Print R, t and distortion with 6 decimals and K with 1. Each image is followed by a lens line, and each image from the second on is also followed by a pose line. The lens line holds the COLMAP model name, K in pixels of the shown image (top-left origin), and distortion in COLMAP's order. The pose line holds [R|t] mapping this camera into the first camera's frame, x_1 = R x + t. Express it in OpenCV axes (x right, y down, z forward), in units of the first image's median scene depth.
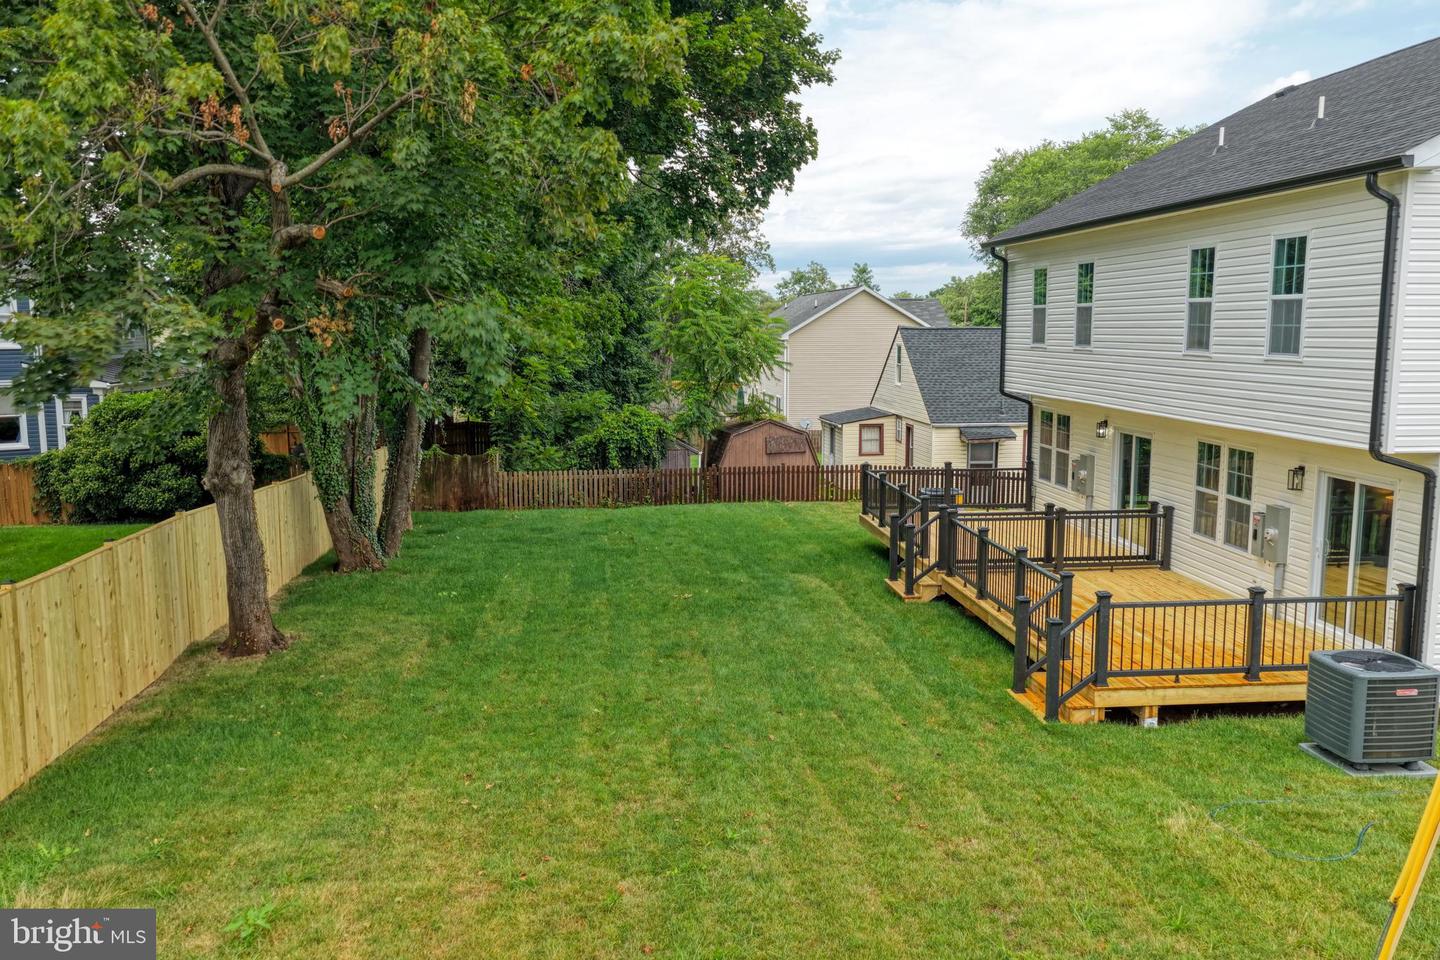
lens RADIAL K [[1198.4, 0, 719.9], [0, 1198.4, 480.5], [0, 0, 1]] dist [-0.002877, 0.014538]
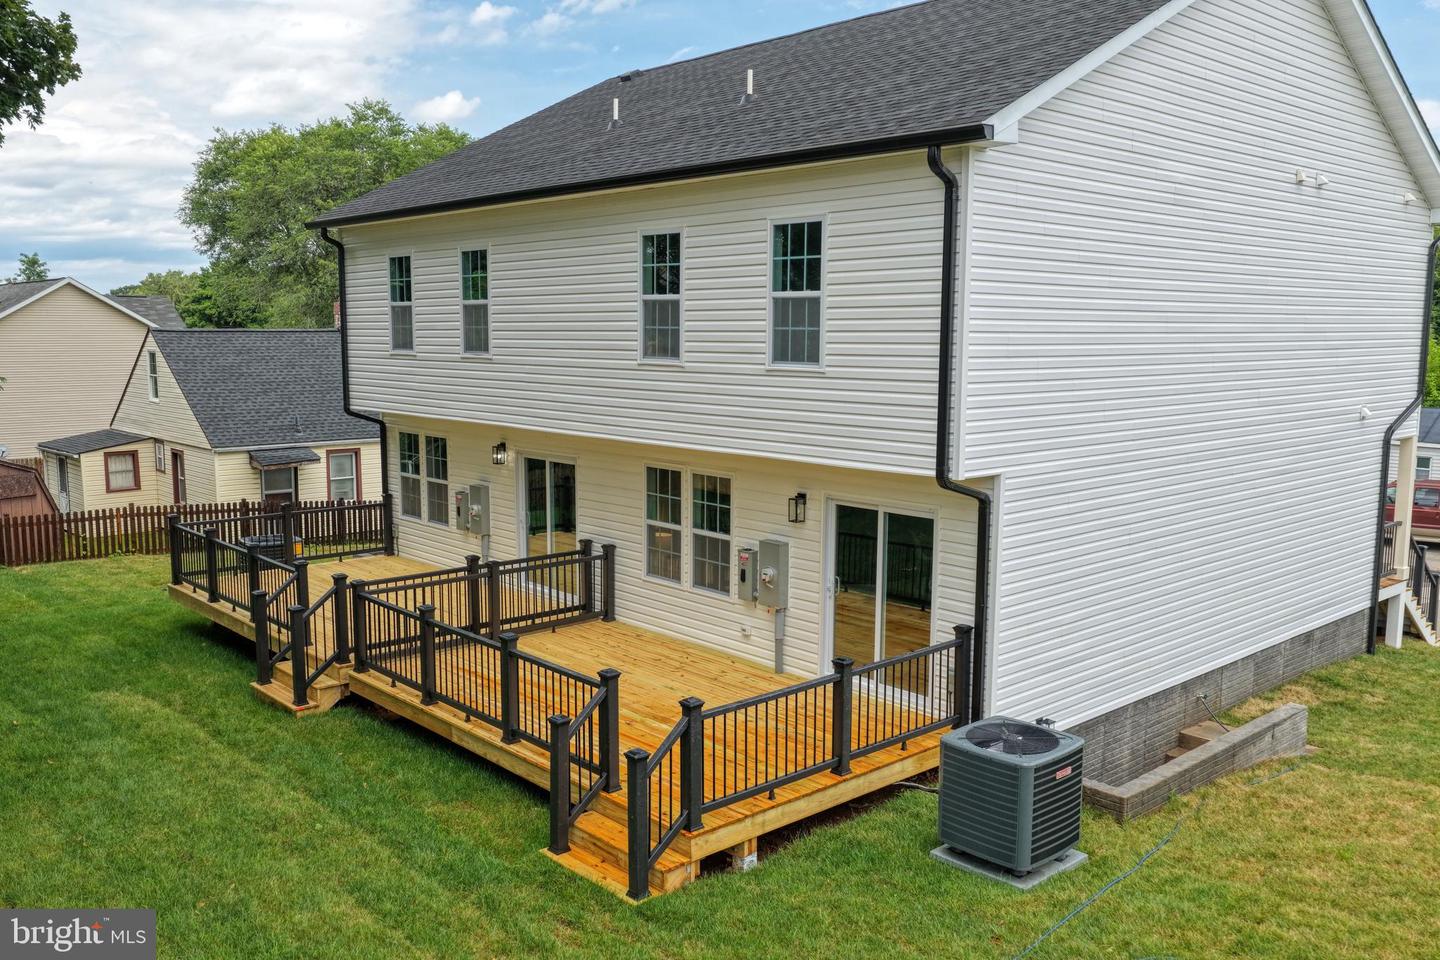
lens RADIAL K [[1198.4, 0, 722.9], [0, 1198.4, 487.4], [0, 0, 1]] dist [-0.002877, 0.014538]
pose [[0.801625, -0.072430, 0.593423, -0.056884], [0.070724, 0.997153, 0.026169, -0.036019], [-0.593628, 0.020992, 0.804465, 0.292080]]
